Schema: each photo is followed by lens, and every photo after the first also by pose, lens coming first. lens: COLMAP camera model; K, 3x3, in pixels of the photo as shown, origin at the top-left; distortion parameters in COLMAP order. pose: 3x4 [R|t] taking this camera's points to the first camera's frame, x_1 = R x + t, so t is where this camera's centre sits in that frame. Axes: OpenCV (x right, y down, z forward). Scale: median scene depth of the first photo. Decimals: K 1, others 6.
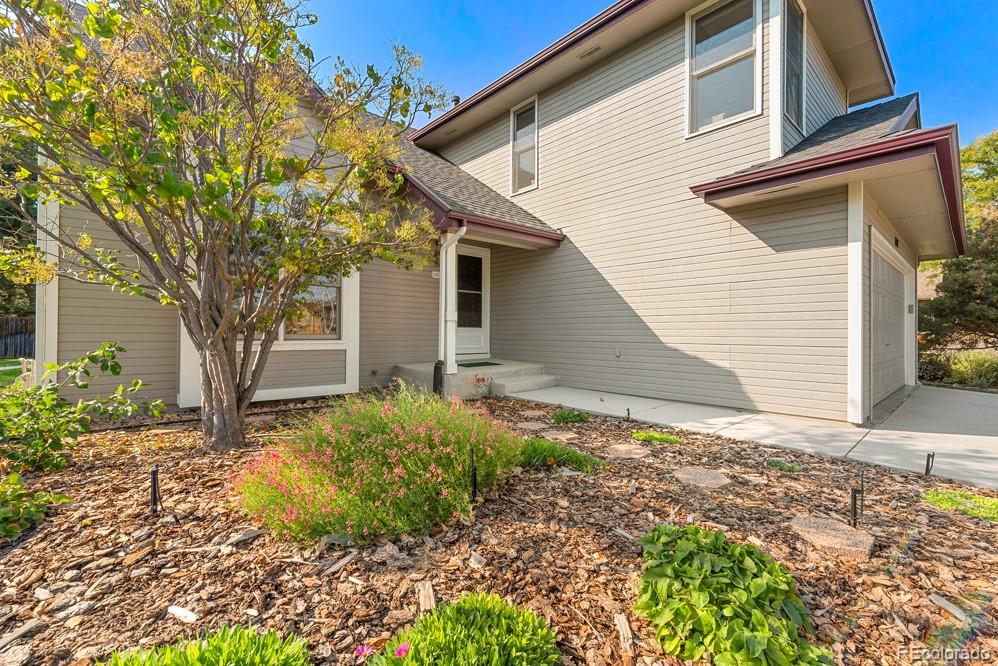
lens RADIAL K [[430.1, 0, 504.5], [0, 430.1, 330.1], [0, 0, 1]] dist [0.001011, 0.000253]
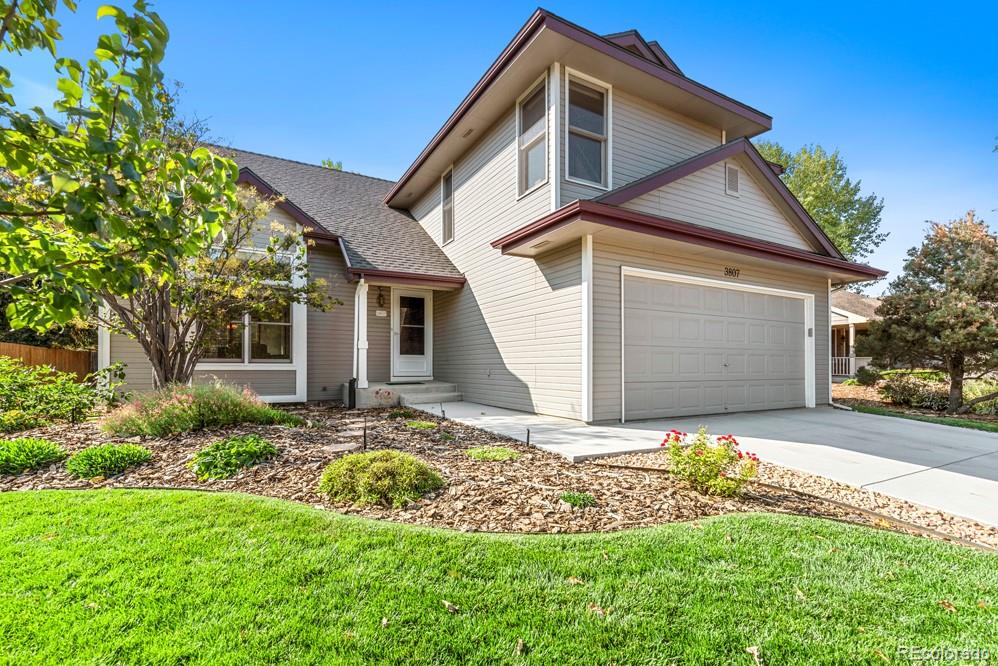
lens RADIAL K [[450.2, 0, 494.0], [0, 450.2, 366.3], [0, 0, 1]] dist [0.002585, 0.000293]
pose [[0.972357, -0.001678, -0.233494, 0.534484], [0.002485, 0.999992, 0.003161, 0.027338], [0.233486, -0.003654, 0.972353, -0.241739]]
